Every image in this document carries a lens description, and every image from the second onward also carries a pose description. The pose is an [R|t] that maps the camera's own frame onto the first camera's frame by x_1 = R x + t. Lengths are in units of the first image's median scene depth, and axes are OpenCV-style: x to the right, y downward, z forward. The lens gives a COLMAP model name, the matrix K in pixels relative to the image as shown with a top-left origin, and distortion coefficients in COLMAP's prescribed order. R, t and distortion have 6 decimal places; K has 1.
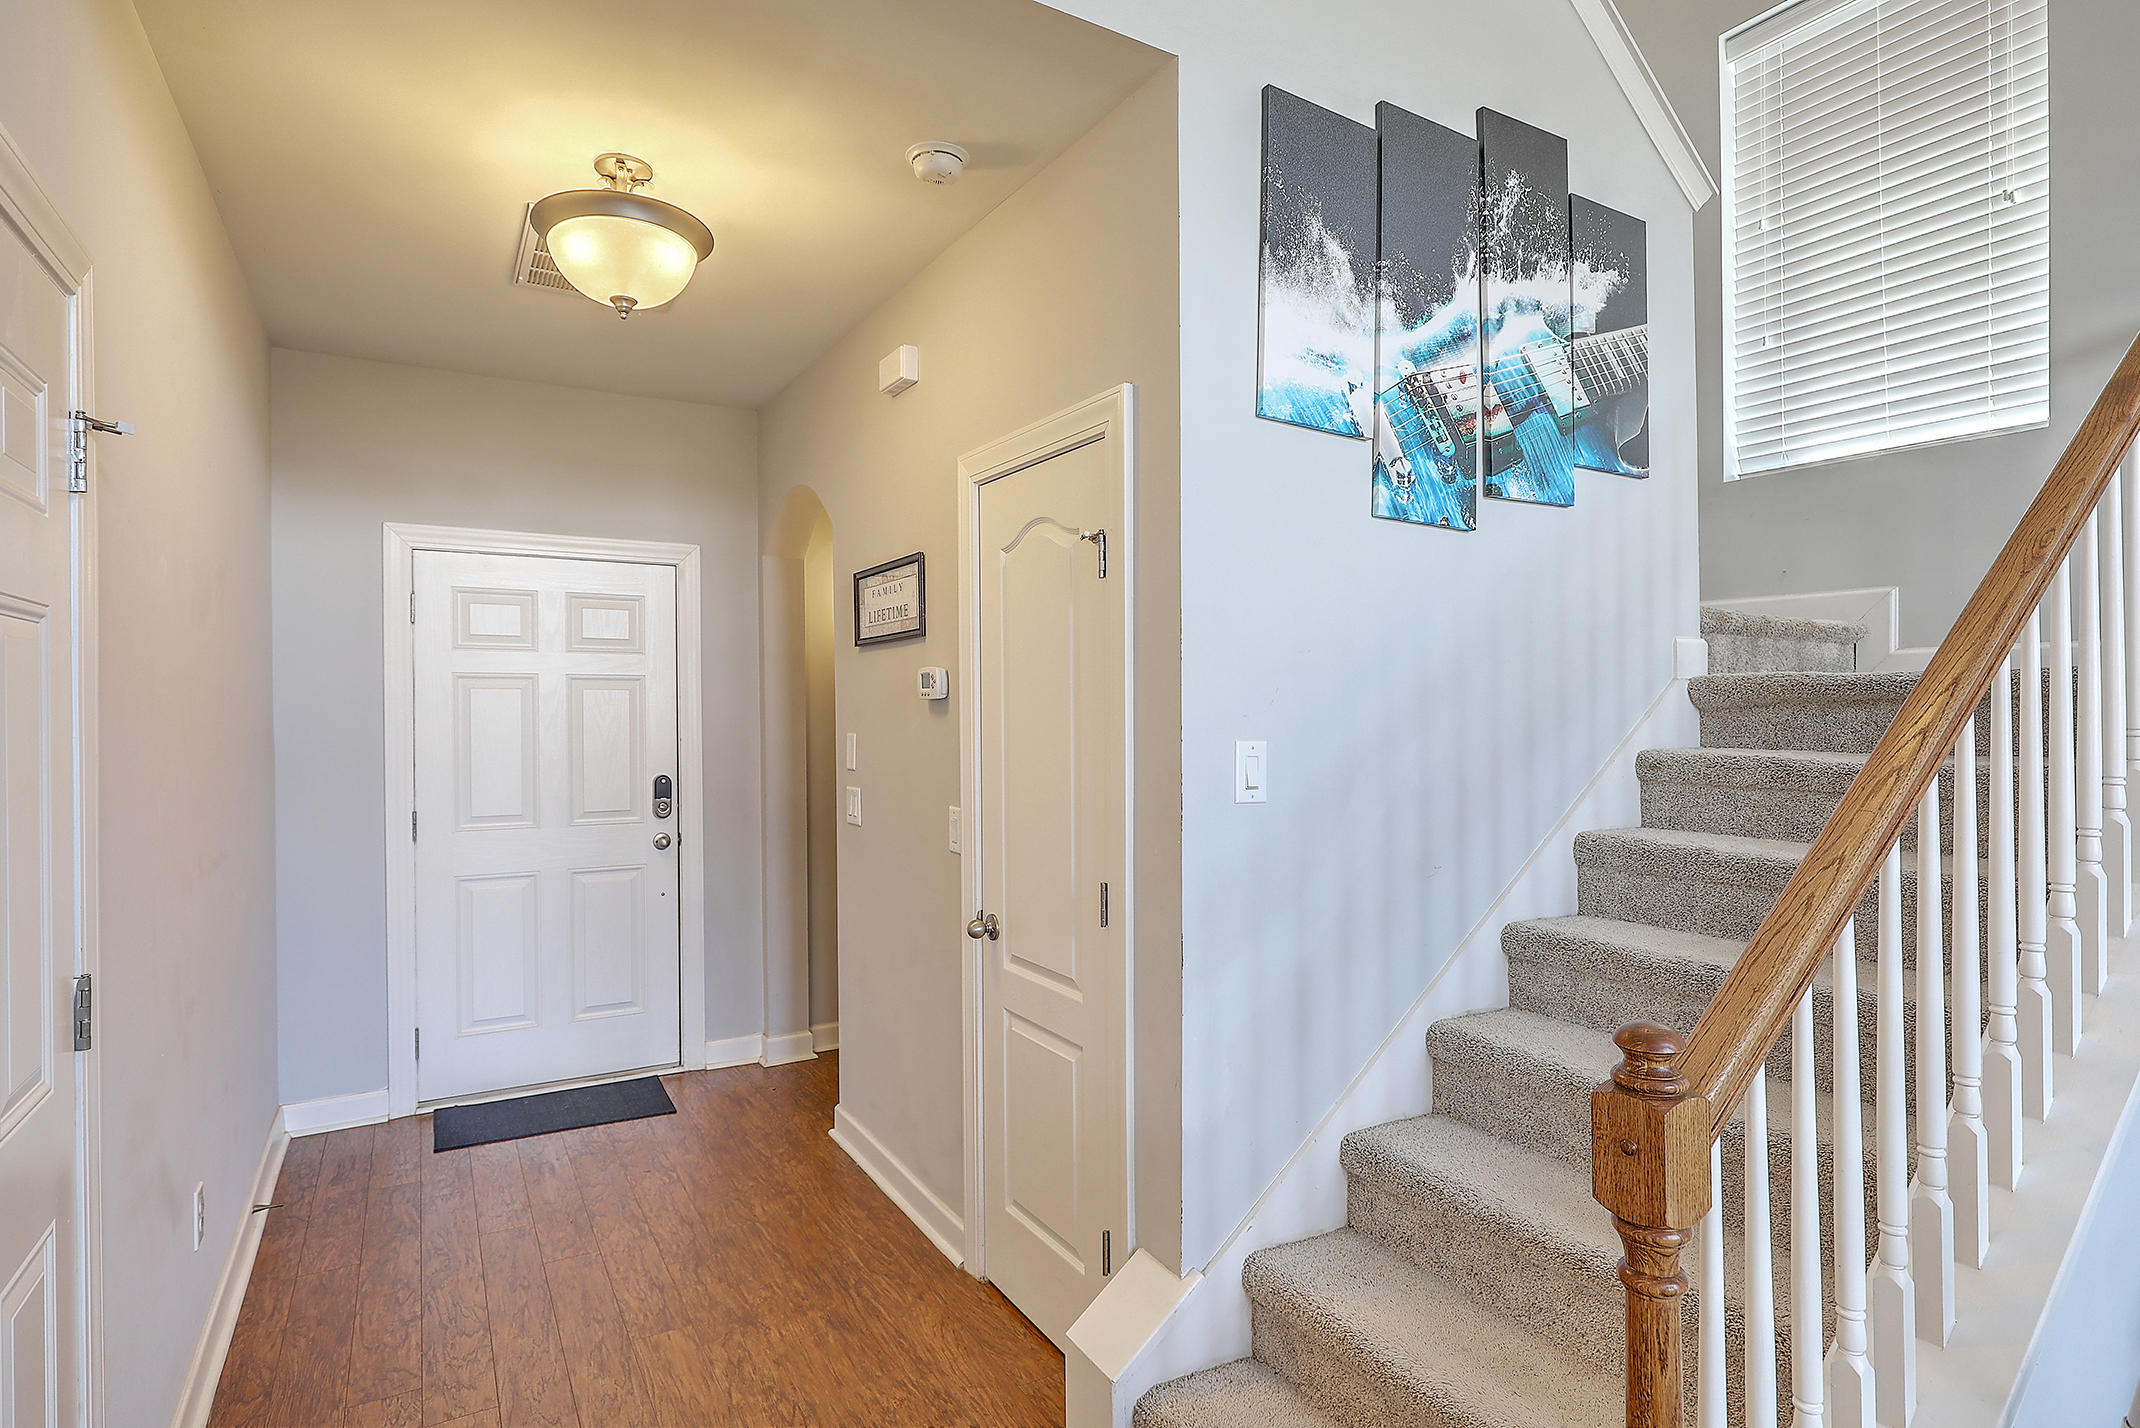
lens RADIAL K [[1146.5, 0, 1082.8], [0, 1146.5, 695.9], [0, 0, 1]] dist [0.014912, -0.000625]
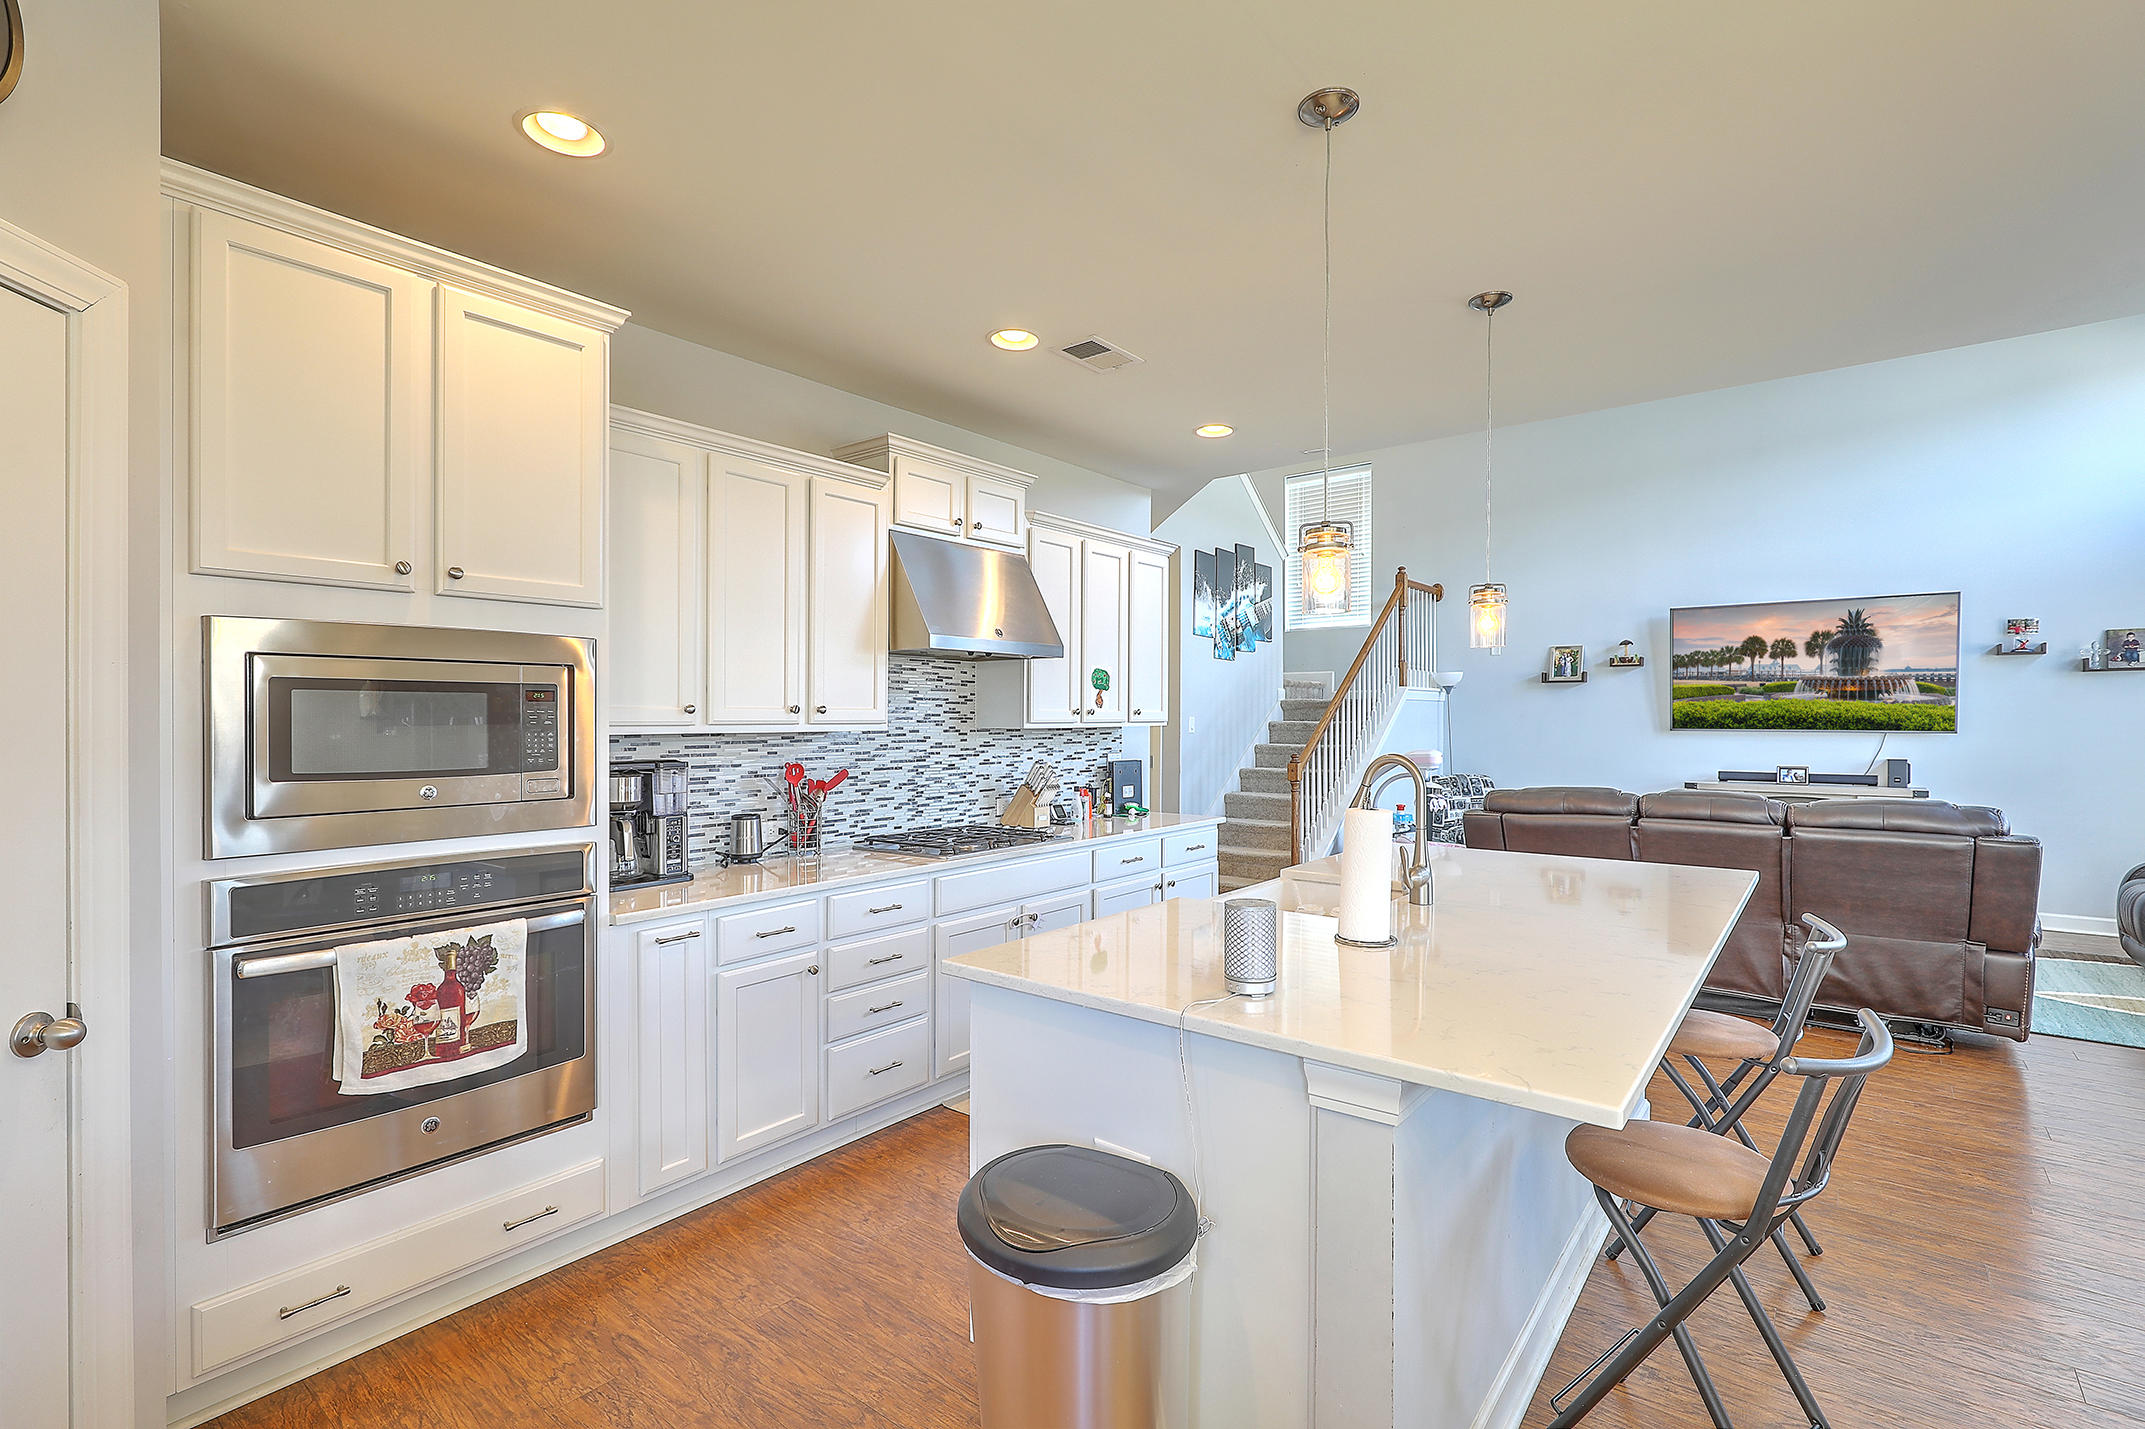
lens RADIAL K [[975.6, 0, 1137.6], [0, 975.6, 711.4], [0, 0, 1]] dist [0.008898, -0.004550]
pose [[0.919927, -0.005734, 0.392047, -1.125436], [0.001581, 0.999939, 0.010916, -0.015783], [-0.392086, -0.009422, 0.919880, -1.679723]]
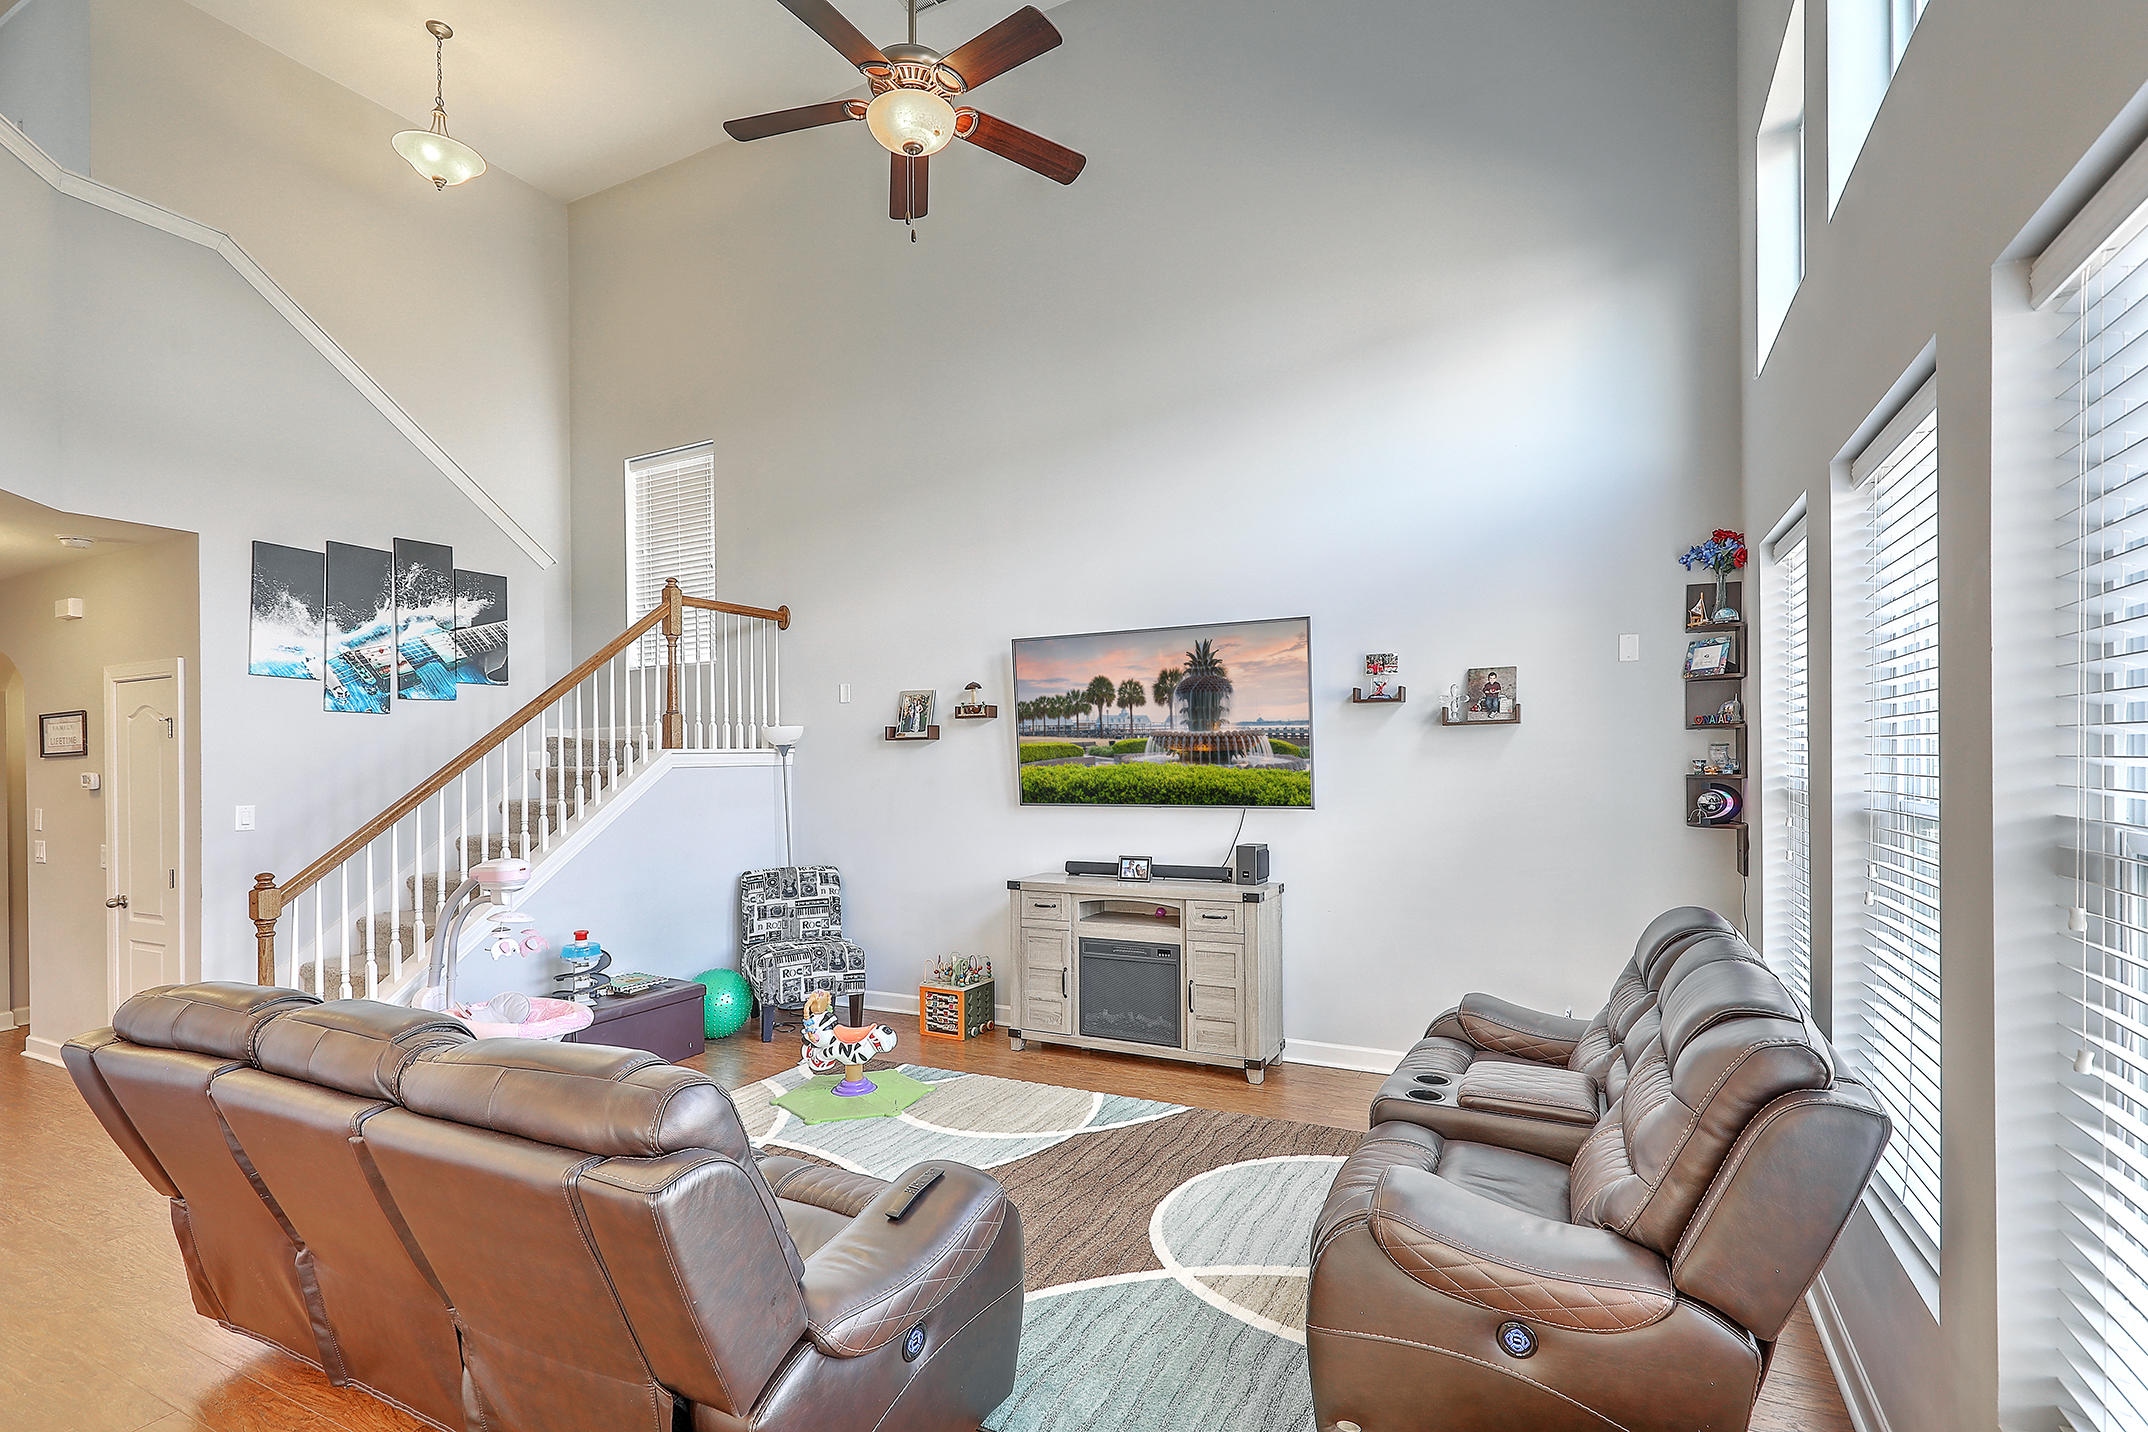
lens RADIAL K [[977.0, 0, 1109.7], [0, 977.0, 730.5], [0, 0, 1]] dist [0.008898, -0.004550]
pose [[0.838922, -0.008151, 0.544191, 0.476559], [0.014177, 0.999876, -0.006879, -0.070001], [-0.544067, 0.013486, 0.838933, -1.524121]]
